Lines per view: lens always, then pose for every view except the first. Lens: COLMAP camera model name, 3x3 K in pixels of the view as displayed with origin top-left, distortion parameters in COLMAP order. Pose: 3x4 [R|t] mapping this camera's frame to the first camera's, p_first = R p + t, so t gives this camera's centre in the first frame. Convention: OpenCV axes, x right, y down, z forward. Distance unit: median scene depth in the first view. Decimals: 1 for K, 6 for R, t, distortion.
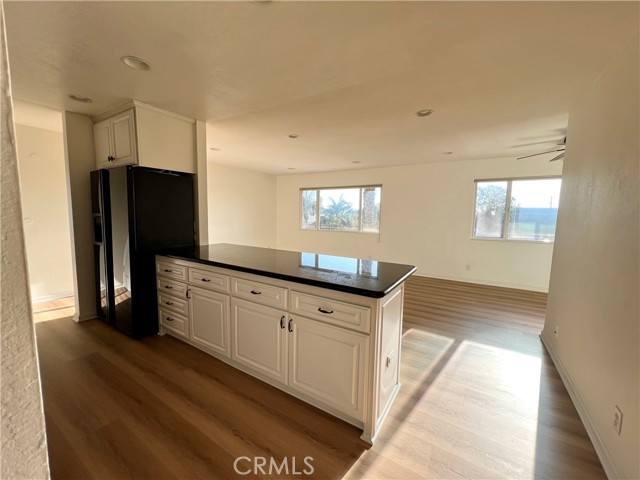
lens RADIAL K [[256.9, 0, 320.0], [0, 256.9, 240.0], [0, 0, 1]] dist [-0.002066, -0.000162]
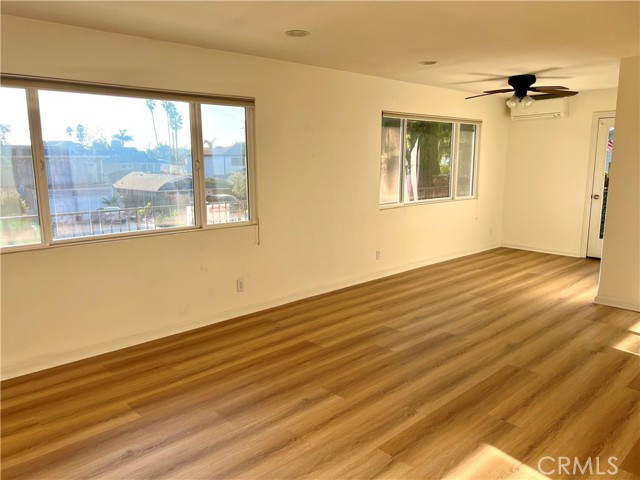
lens RADIAL K [[487.4, 0, 320.0], [0, 487.4, 240.0], [0, 0, 1]] dist [0.026498, -0.005436]
pose [[0.247789, -0.176394, 0.952620, -0.531524], [0.102676, 0.982529, 0.155225, -0.116066], [-0.963358, 0.059348, 0.261572, 0.767288]]
